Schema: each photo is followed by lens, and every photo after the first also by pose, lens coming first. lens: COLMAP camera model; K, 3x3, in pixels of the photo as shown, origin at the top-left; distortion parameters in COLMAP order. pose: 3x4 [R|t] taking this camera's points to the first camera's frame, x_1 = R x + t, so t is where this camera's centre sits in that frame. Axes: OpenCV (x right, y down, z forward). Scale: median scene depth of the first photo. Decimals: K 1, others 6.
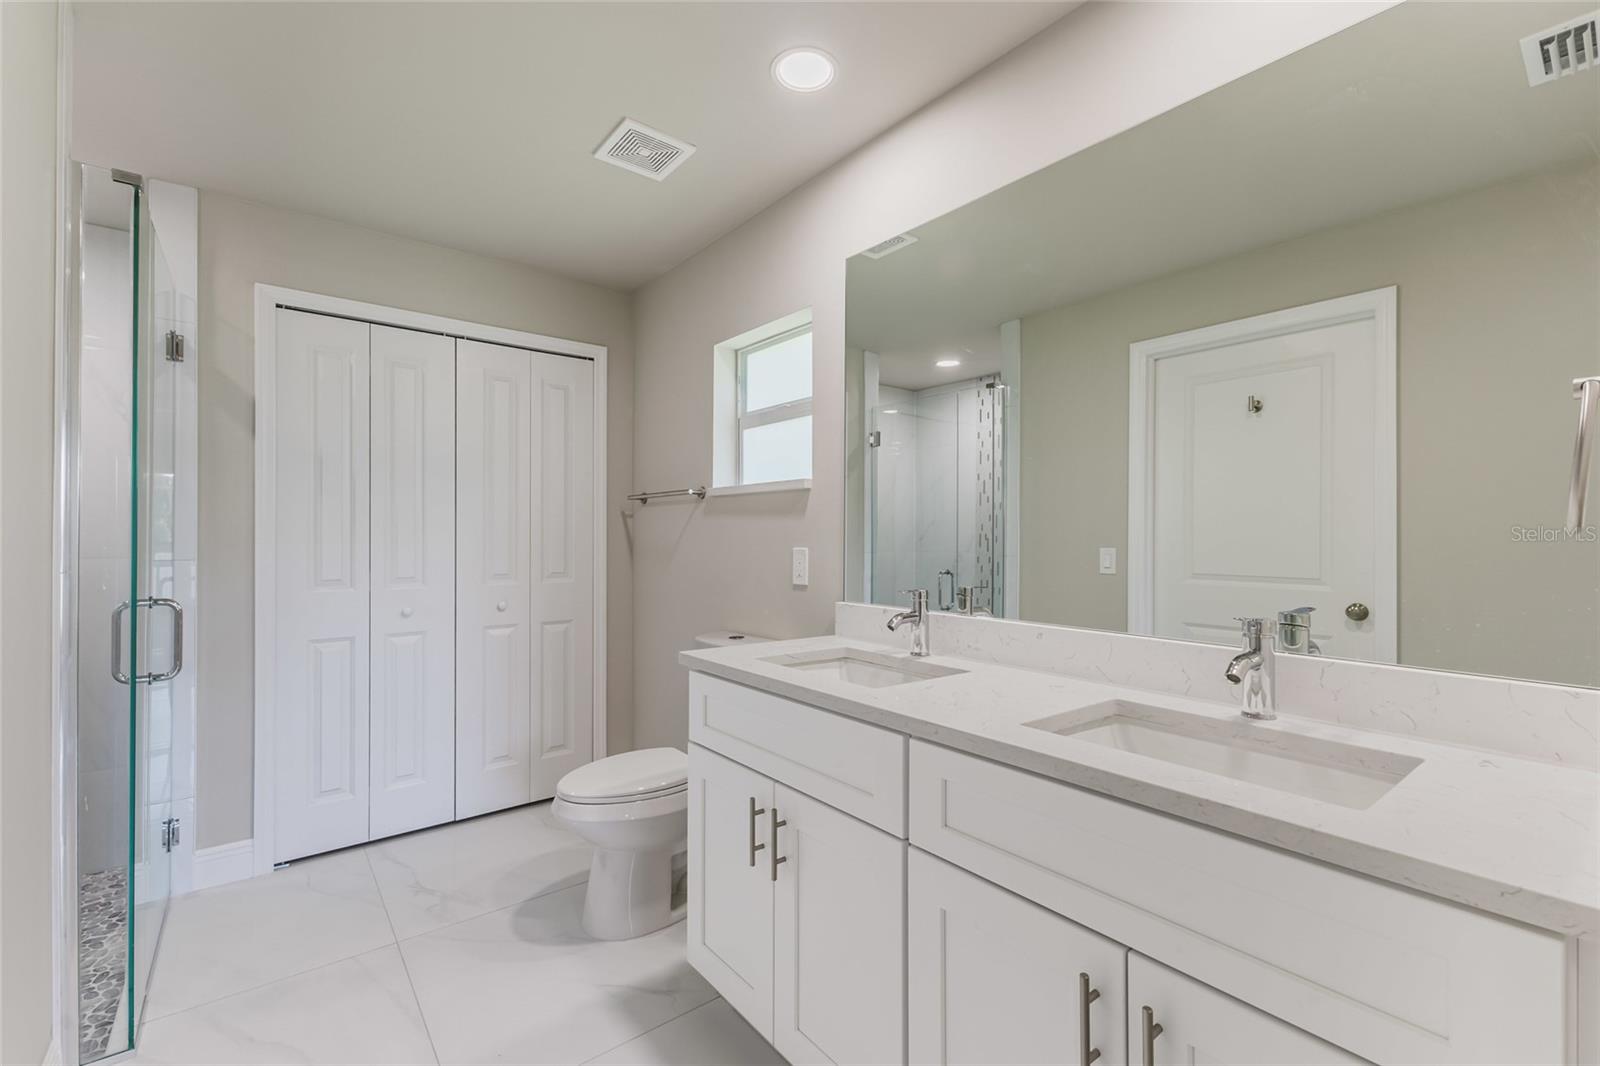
lens RADIAL K [[691.5, 0, 799.8], [0, 691.5, 532.6], [0, 0, 1]] dist [0.008076, -0.003541]
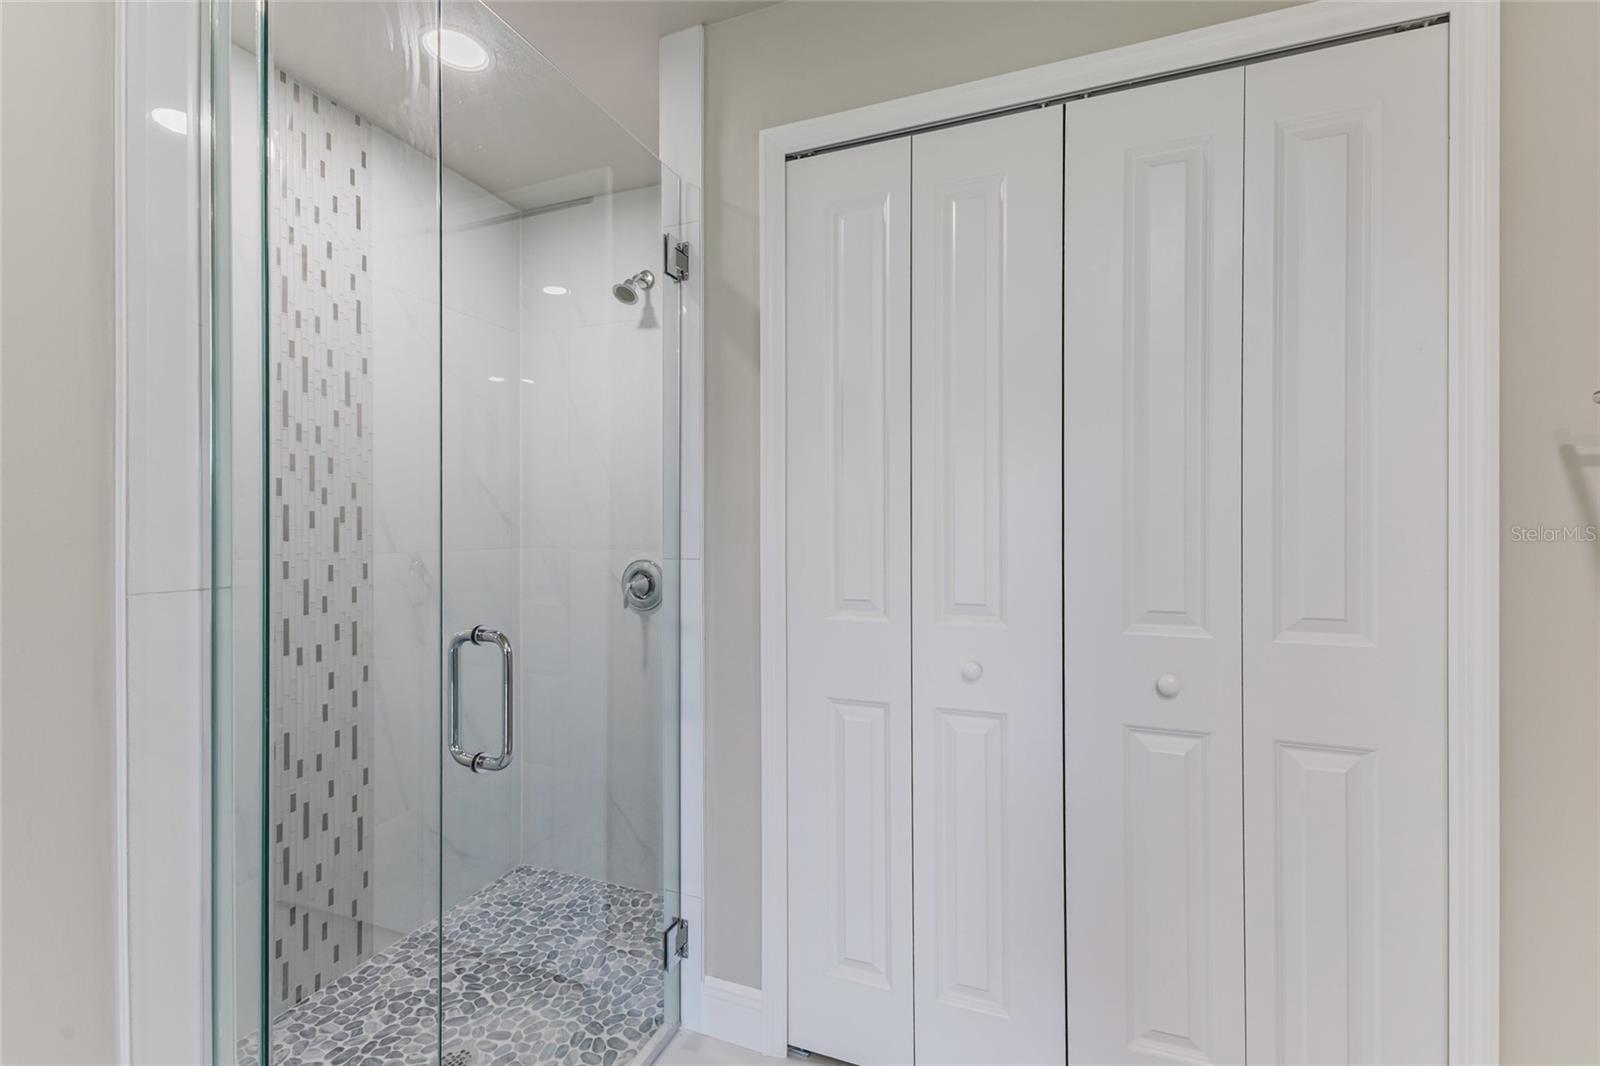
lens RADIAL K [[691.5, 0, 800.3], [0, 691.5, 531.8], [0, 0, 1]] dist [0.008076, -0.003541]
pose [[0.512119, 0.002192, -0.858912, -0.200773], [0.004832, 0.999974, 0.005433, 0.007630], [0.858901, -0.006932, 0.512095, 0.660546]]
